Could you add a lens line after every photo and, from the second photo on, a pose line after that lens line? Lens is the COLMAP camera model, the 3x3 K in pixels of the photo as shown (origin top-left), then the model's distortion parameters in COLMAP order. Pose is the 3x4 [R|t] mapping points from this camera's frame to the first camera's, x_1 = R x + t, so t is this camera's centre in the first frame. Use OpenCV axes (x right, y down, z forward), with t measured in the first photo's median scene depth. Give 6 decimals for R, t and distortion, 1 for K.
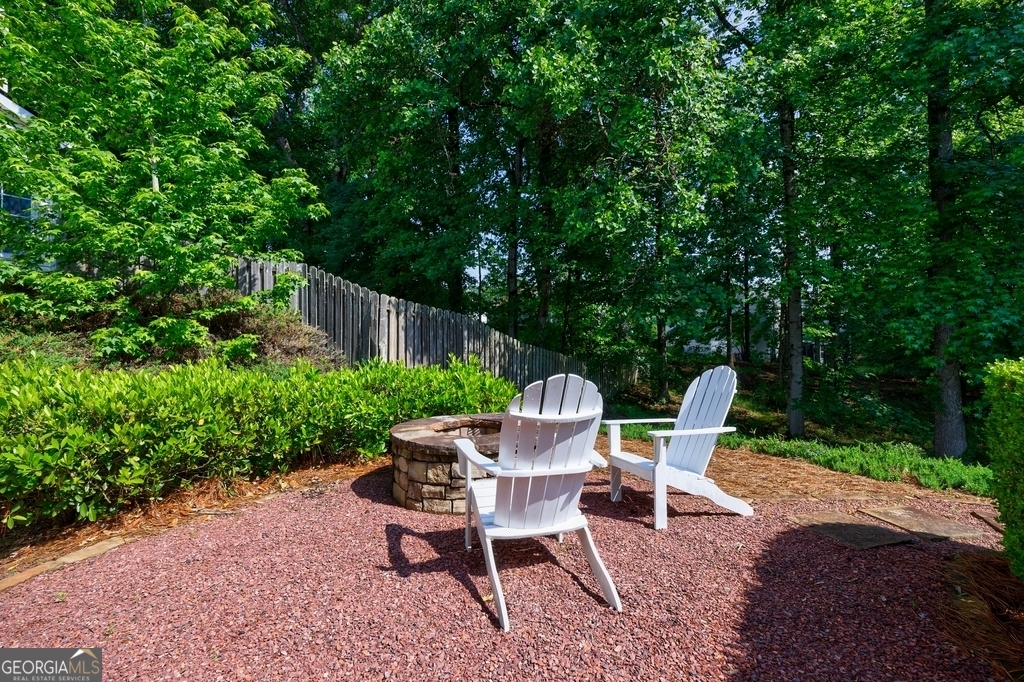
lens RADIAL K [[436.7, 0, 502.1], [0, 436.7, 341.8], [0, 0, 1]] dist [-0.008194, 0.000126]
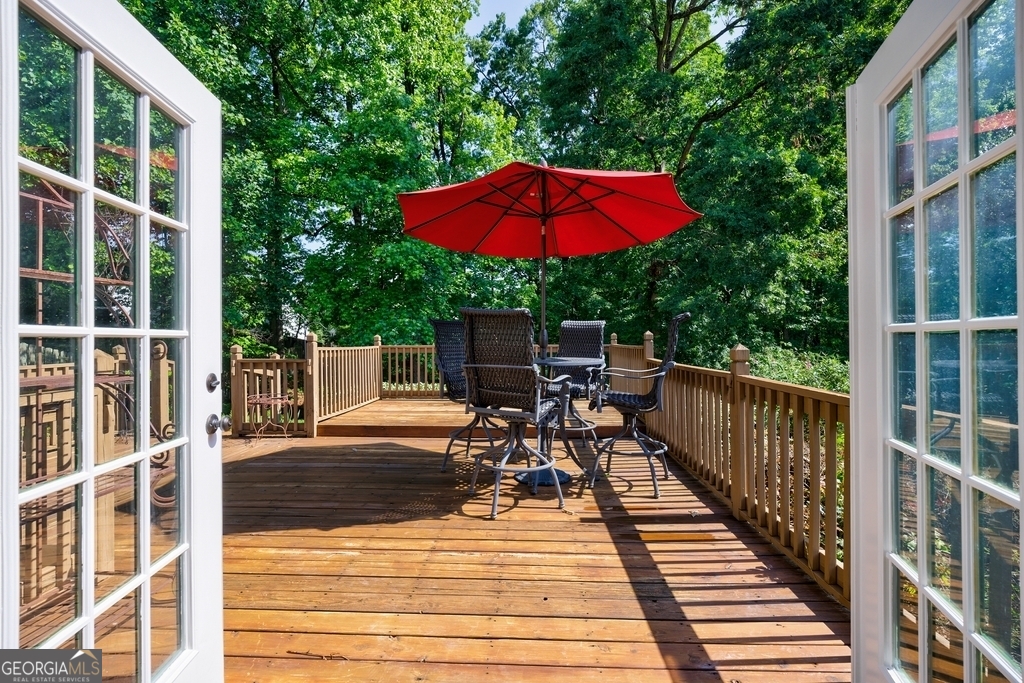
lens RADIAL K [[463.3, 0, 514.4], [0, 463.3, 339.5], [0, 0, 1]] dist [-0.005547, -0.002396]
pose [[0.857372, -0.002281, 0.514692, 0.964759], [-0.001647, 0.999973, 0.007175, -0.091778], [-0.514695, -0.006999, 0.857345, -1.305978]]
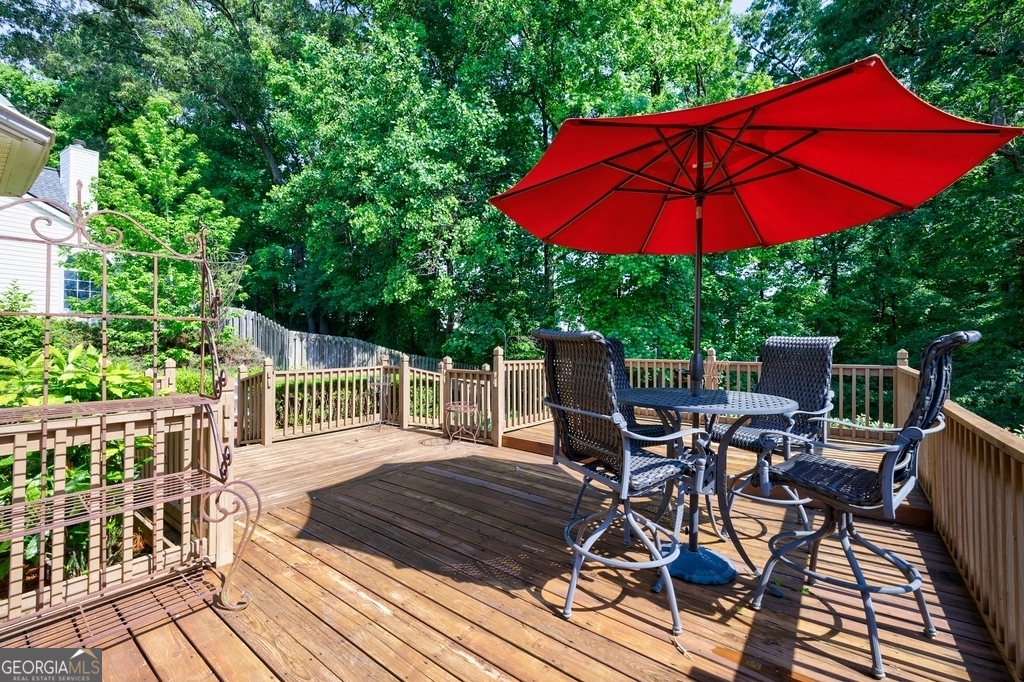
lens RADIAL K [[436.7, 0, 505.4], [0, 436.7, 340.3], [0, 0, 1]] dist [-0.008194, 0.000126]
pose [[0.996777, 0.005173, -0.080050, 1.211427], [-0.004967, 0.999984, 0.002767, -0.117664], [0.080063, -0.002360, 0.996787, -1.200570]]
